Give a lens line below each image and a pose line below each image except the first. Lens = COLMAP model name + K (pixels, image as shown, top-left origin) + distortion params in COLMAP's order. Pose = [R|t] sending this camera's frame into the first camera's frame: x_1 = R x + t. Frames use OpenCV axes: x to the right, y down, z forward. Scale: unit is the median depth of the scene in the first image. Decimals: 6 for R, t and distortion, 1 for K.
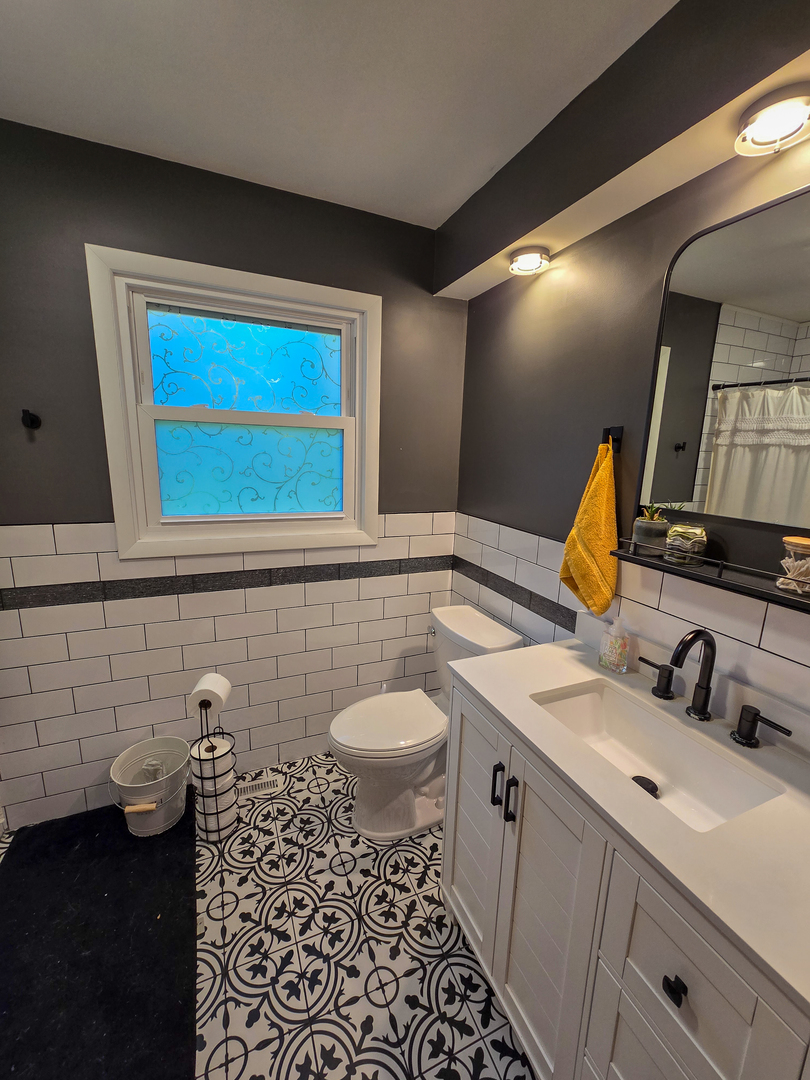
lens RADIAL K [[440.3, 0, 408.1], [0, 440.3, 542.6], [0, 0, 1]] dist [-0.004523, 0.001268]
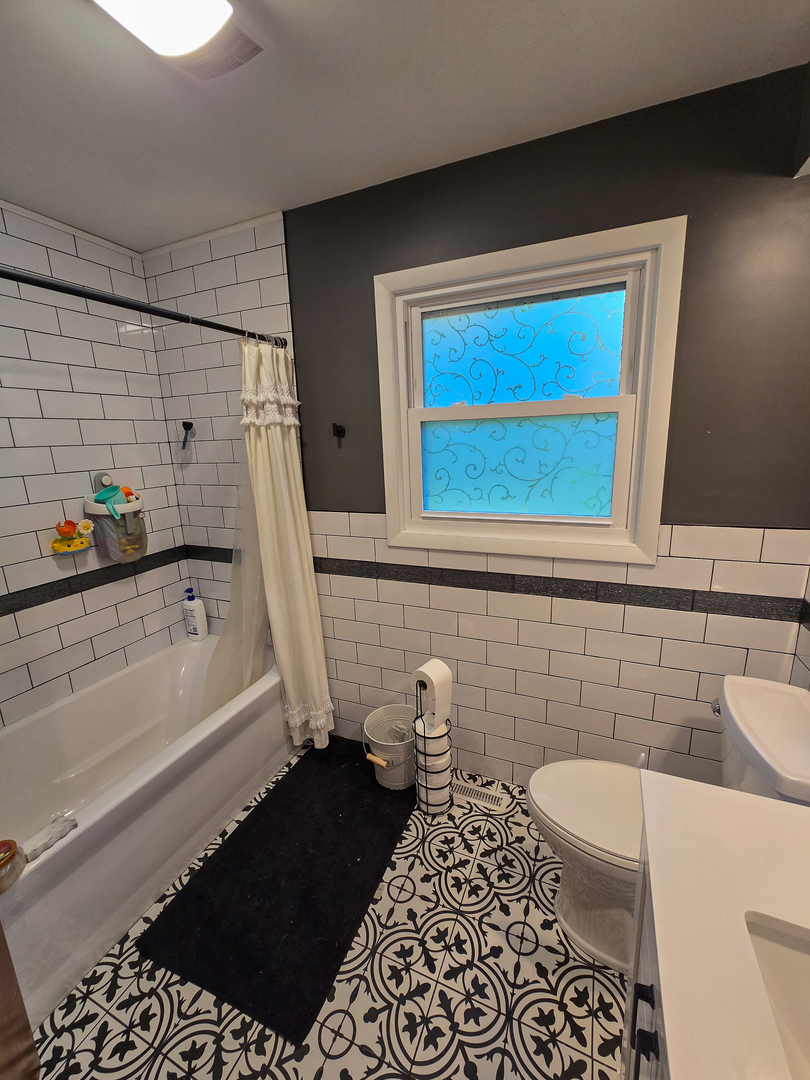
lens RADIAL K [[440.3, 0, 408.1], [0, 440.3, 542.6], [0, 0, 1]] dist [-0.004523, 0.001268]
pose [[0.678571, 0.111662, -0.725998, 0.204612], [-0.100326, 0.993204, 0.058988, -0.040155], [0.727651, 0.032809, 0.685162, 0.221022]]
